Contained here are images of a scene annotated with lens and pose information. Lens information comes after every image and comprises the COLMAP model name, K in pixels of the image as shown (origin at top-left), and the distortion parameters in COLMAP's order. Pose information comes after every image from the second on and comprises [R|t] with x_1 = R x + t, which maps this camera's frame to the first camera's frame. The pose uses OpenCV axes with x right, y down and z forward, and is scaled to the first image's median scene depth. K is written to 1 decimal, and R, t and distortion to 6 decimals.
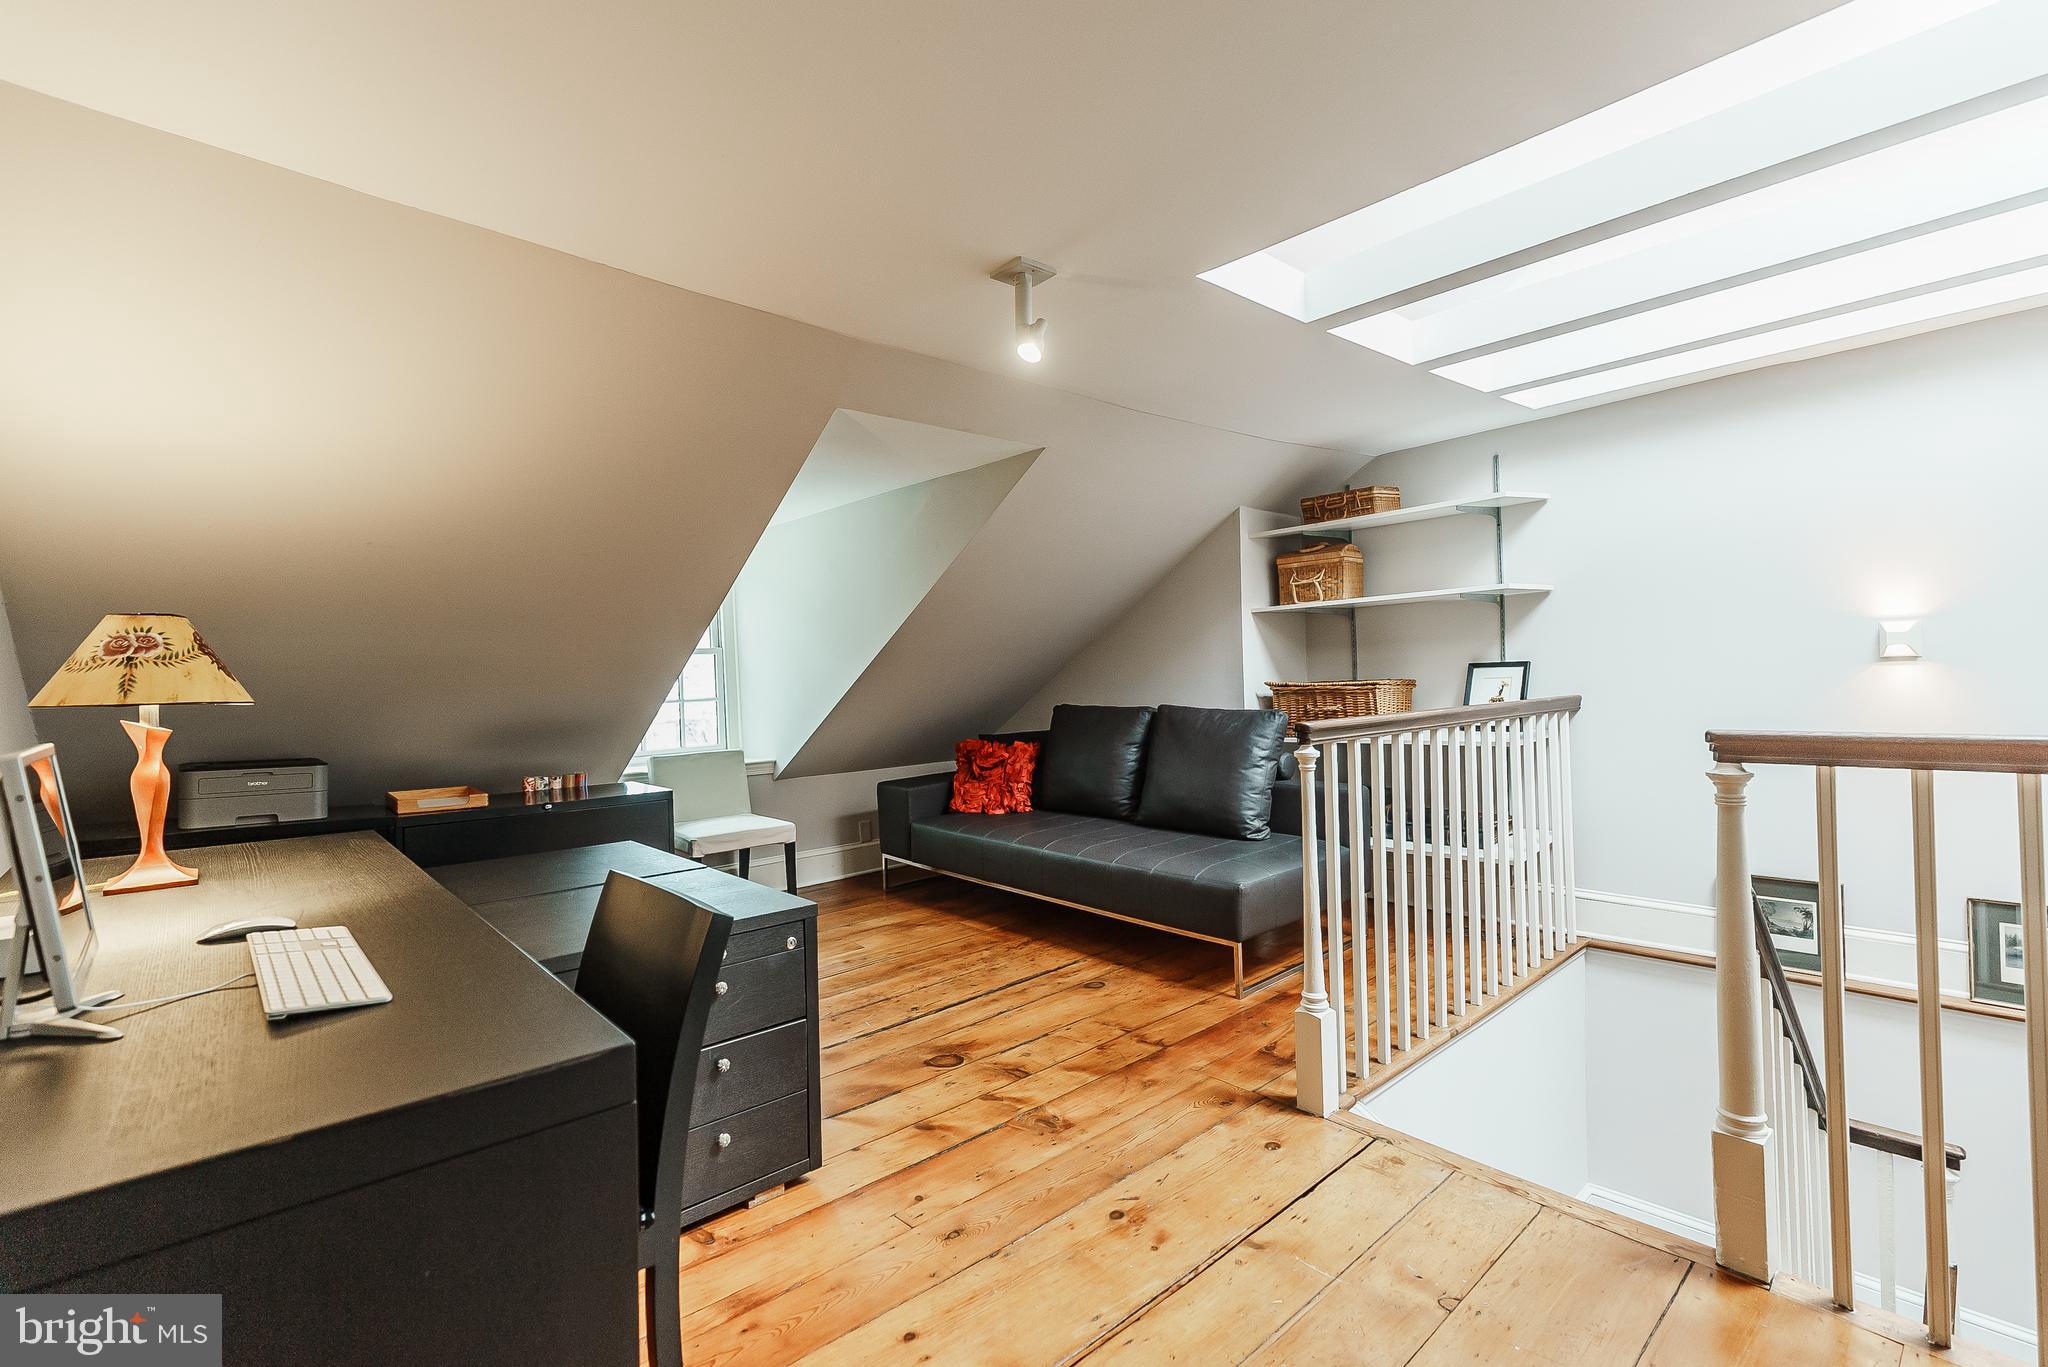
lens RADIAL K [[925.0, 0, 1026.3], [0, 925.0, 672.8], [0, 0, 1]] dist [0.002269, -0.000114]
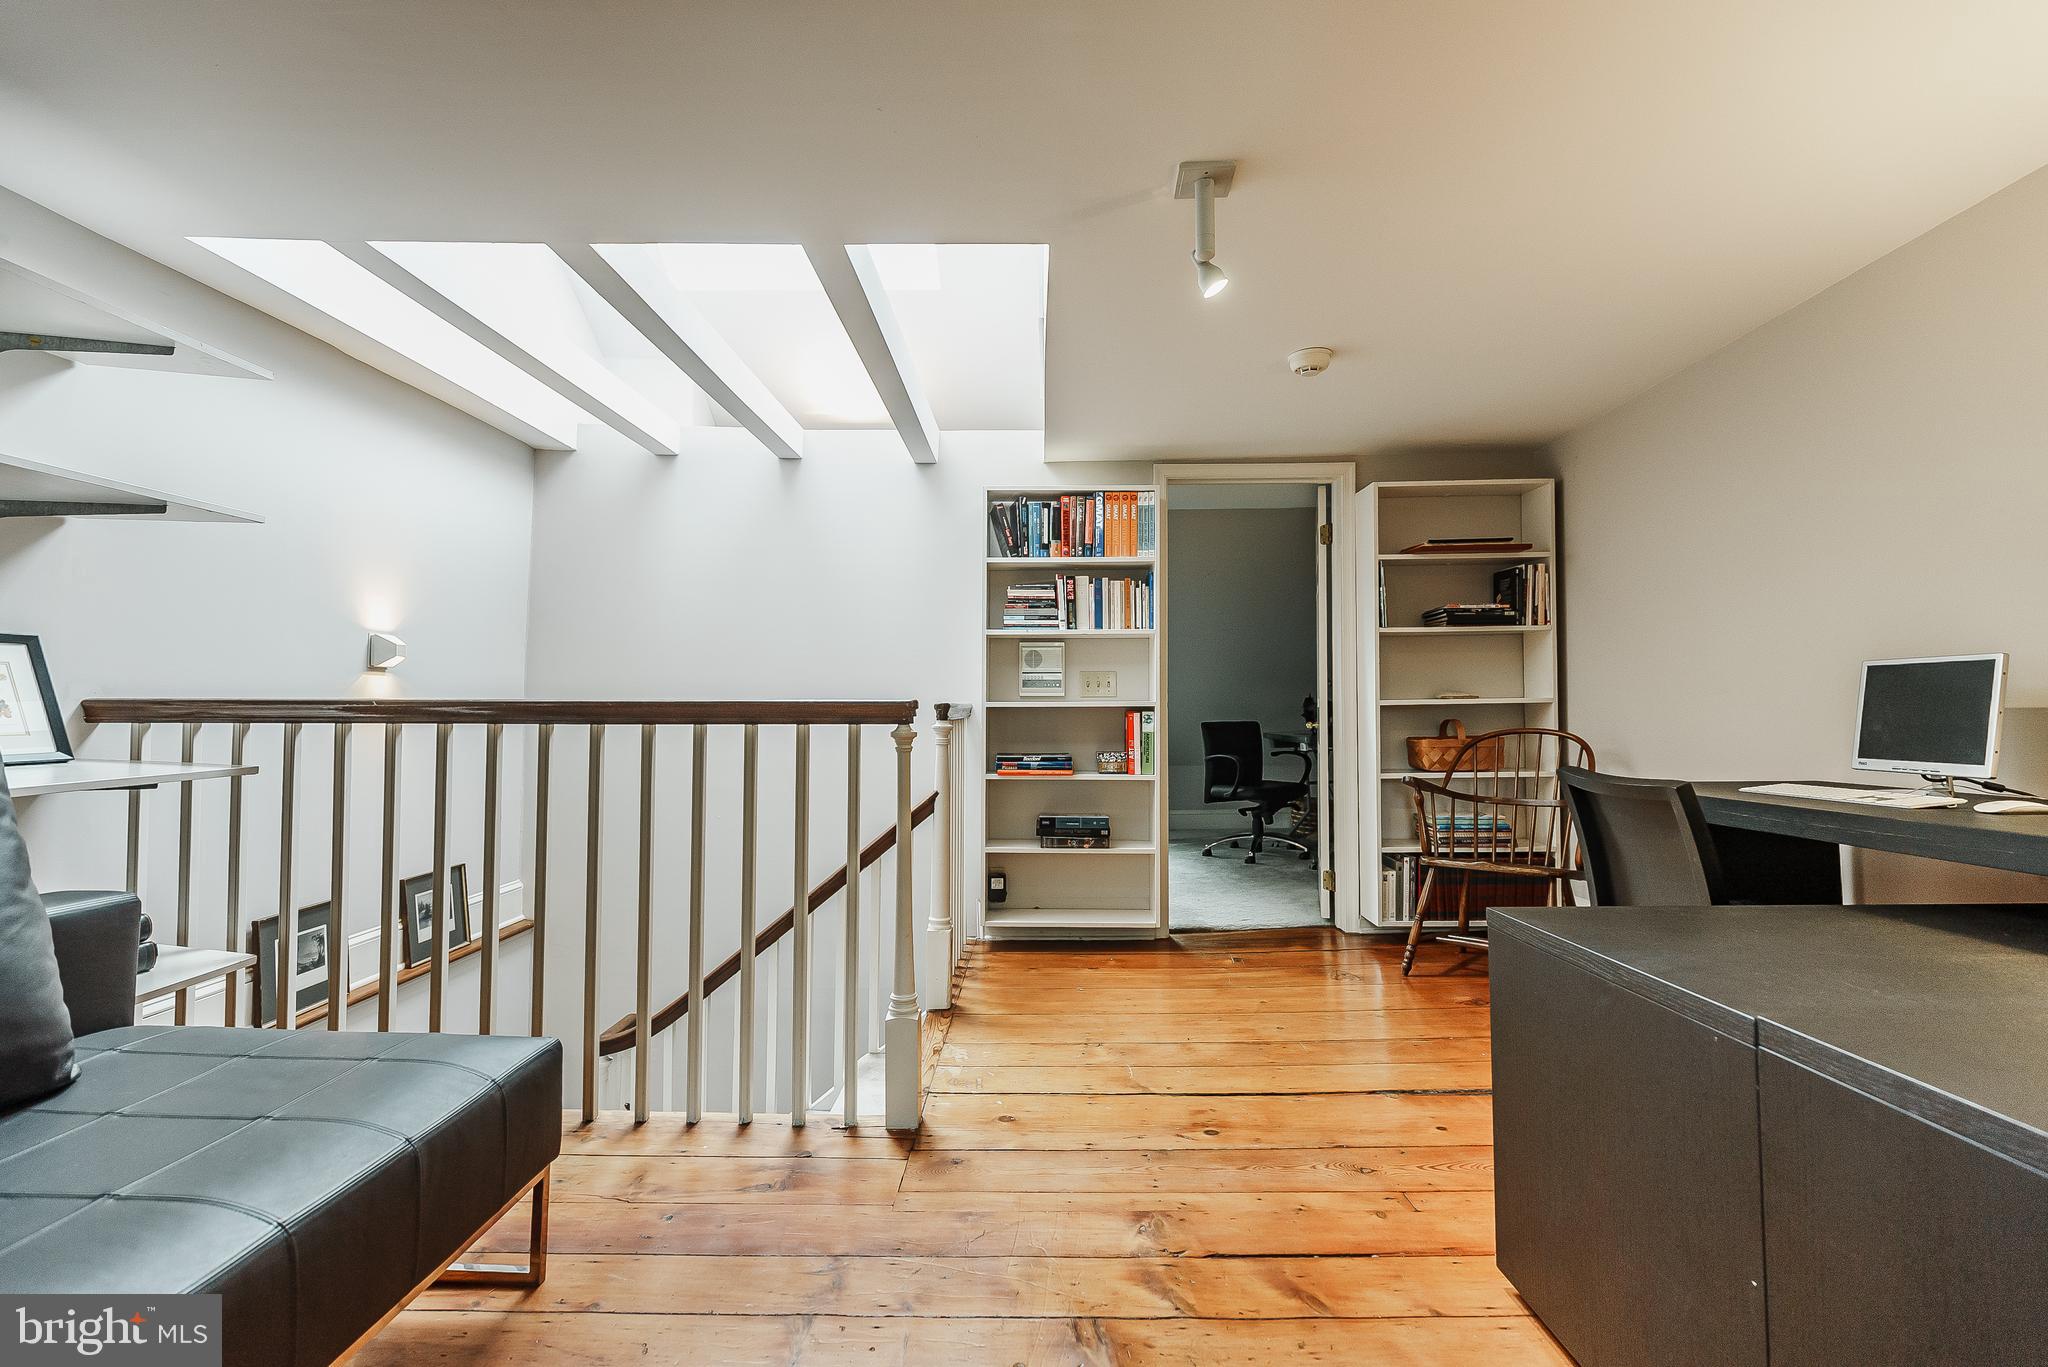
lens RADIAL K [[925.0, 0, 1026.3], [0, 925.0, 672.8], [0, 0, 1]] dist [0.002269, -0.000114]
pose [[-0.727321, 0.049611, 0.684502, -0.417903], [0.023285, 0.998593, -0.047634, 0.071537], [-0.685902, -0.018707, -0.727453, 1.571112]]
